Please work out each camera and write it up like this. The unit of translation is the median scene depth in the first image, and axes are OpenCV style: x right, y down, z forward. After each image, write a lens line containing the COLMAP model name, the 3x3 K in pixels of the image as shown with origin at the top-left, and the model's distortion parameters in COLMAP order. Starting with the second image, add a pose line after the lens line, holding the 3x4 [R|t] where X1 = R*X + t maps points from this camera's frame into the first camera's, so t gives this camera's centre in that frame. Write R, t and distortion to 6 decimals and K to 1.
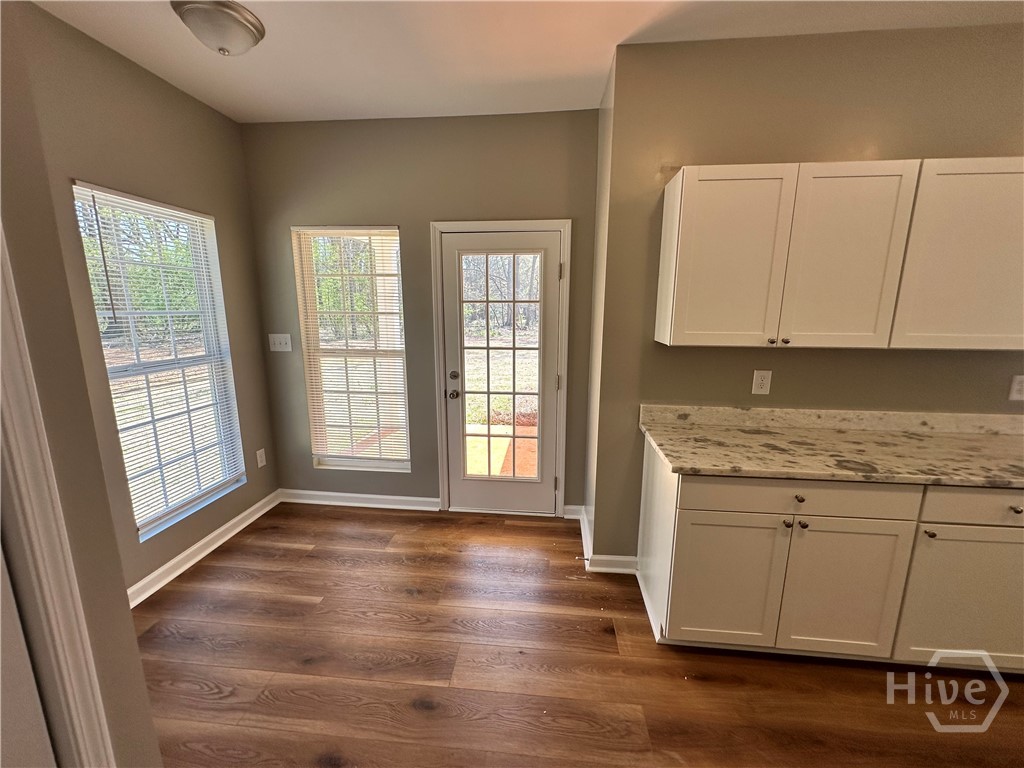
lens RADIAL K [[406.5, 0, 514.5], [0, 406.5, 383.2], [0, 0, 1]] dist [-0.002874, 0.000445]
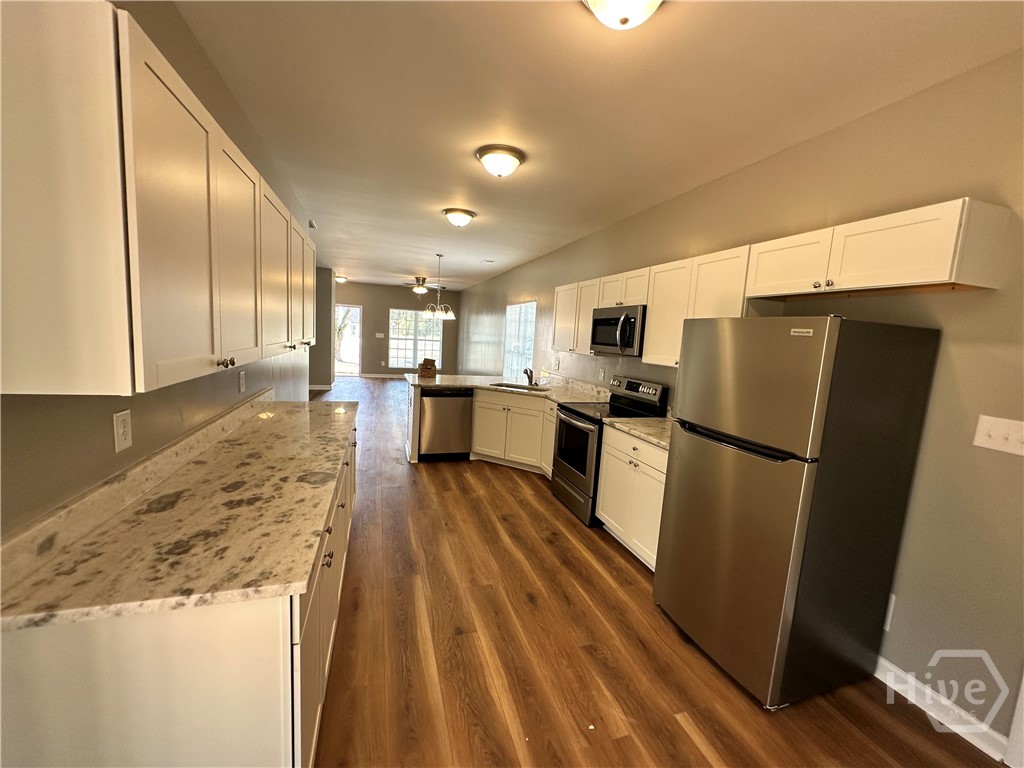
lens RADIAL K [[406.5, 0, 513.5], [0, 406.5, 385.7], [0, 0, 1]] dist [-0.002874, 0.000445]
pose [[-0.395373, -0.142266, 0.907436, -0.222172], [0.109328, 0.973620, 0.200277, -0.154853], [-0.911991, 0.178392, -0.369389, 0.811804]]
